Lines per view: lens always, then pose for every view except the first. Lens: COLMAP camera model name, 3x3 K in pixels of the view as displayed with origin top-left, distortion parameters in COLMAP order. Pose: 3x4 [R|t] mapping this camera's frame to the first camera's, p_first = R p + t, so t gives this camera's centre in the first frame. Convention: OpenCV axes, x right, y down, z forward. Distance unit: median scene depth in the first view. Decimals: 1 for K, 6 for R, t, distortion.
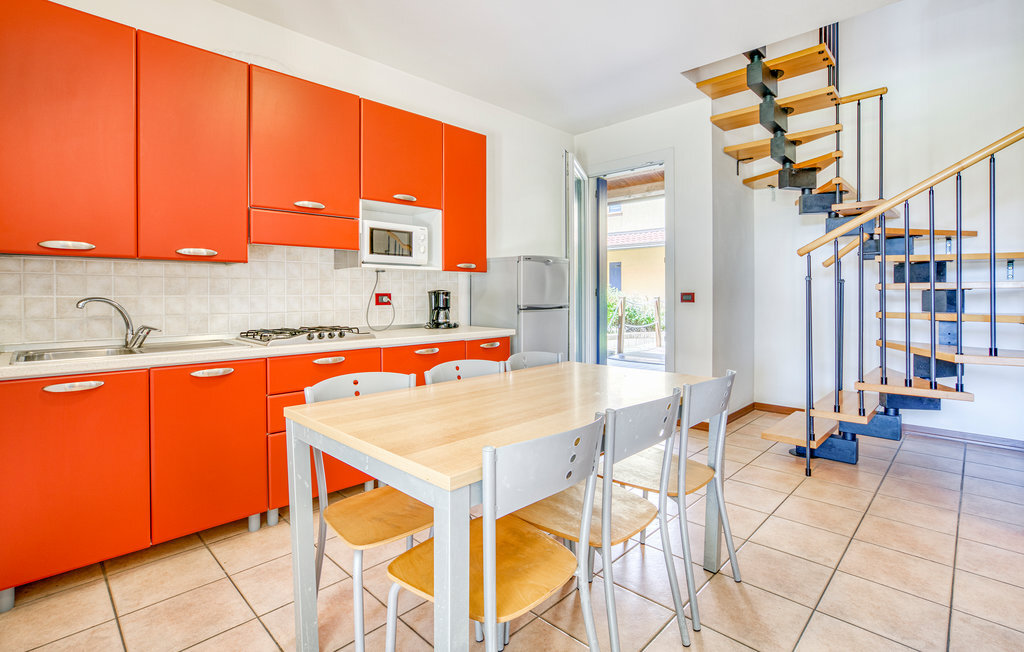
lens RADIAL K [[481.6, 0, 521.5], [0, 481.6, 300.0], [0, 0, 1]] dist [-0.020670, -0.000158]
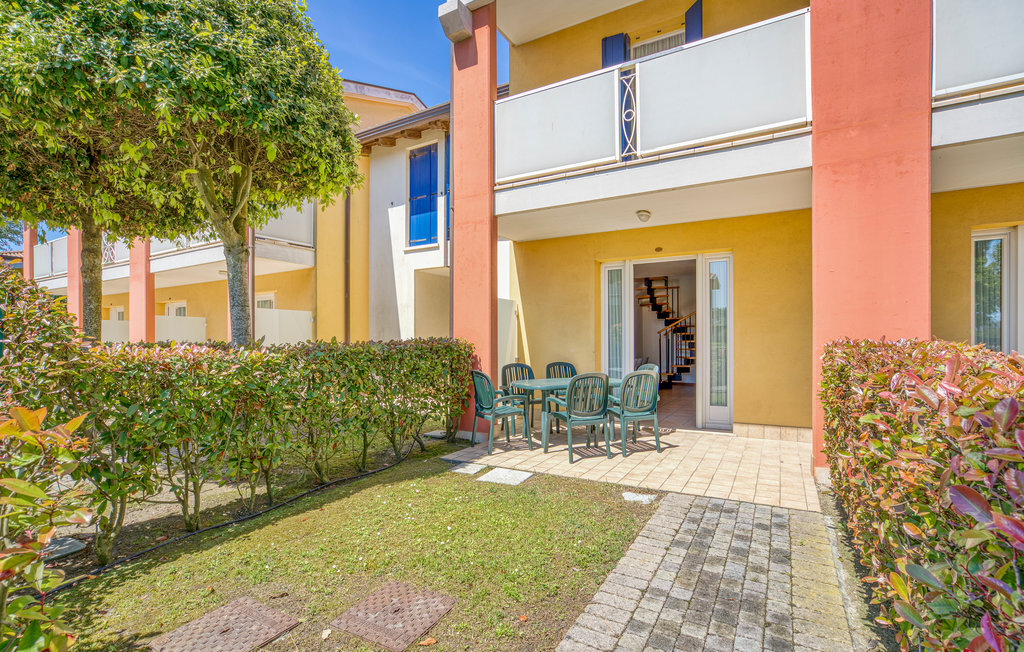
lens RADIAL K [[480.6, 0, 511.3], [0, 480.6, 340.1], [0, 0, 1]] dist [-0.003203, 0.000201]
pose [[0.967715, -0.000184, 0.252045, -1.501452], [0.004548, 0.999850, -0.016736, 0.020281], [-0.252004, 0.017342, 0.967571, -2.384910]]
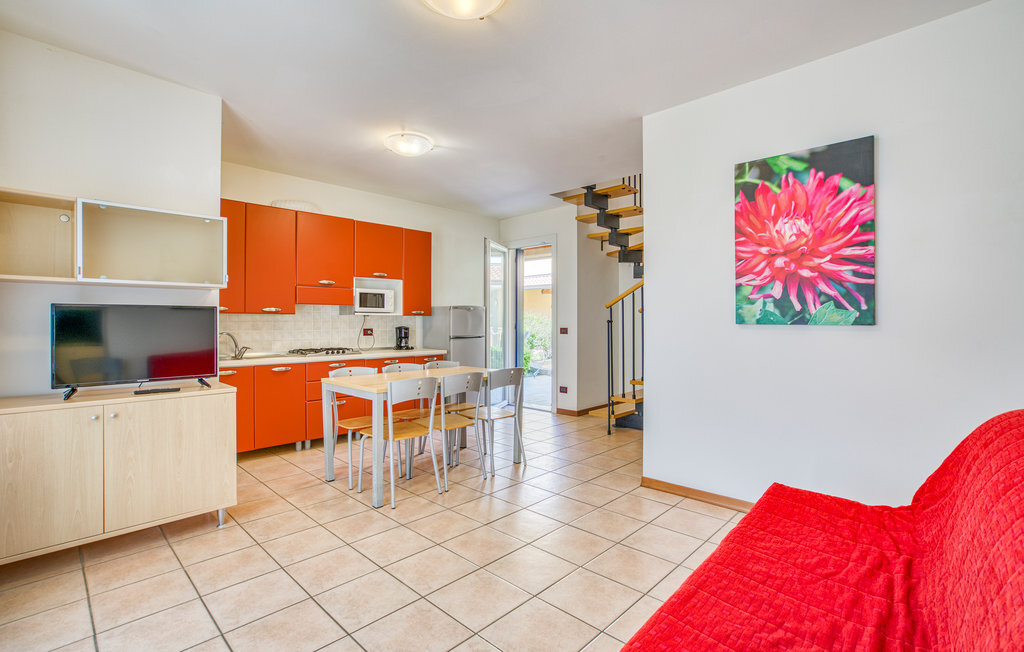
lens RADIAL K [[466.4, 0, 512.0], [0, 466.4, 326.0], [0, 0, 1]] dist [-0.002341, -0.000099]
pose [[0.999970, 0.002784, -0.007276, 0.242731], [-0.002811, 0.999989, -0.003767, -0.019545], [0.007265, 0.003787, 0.999966, -0.670435]]
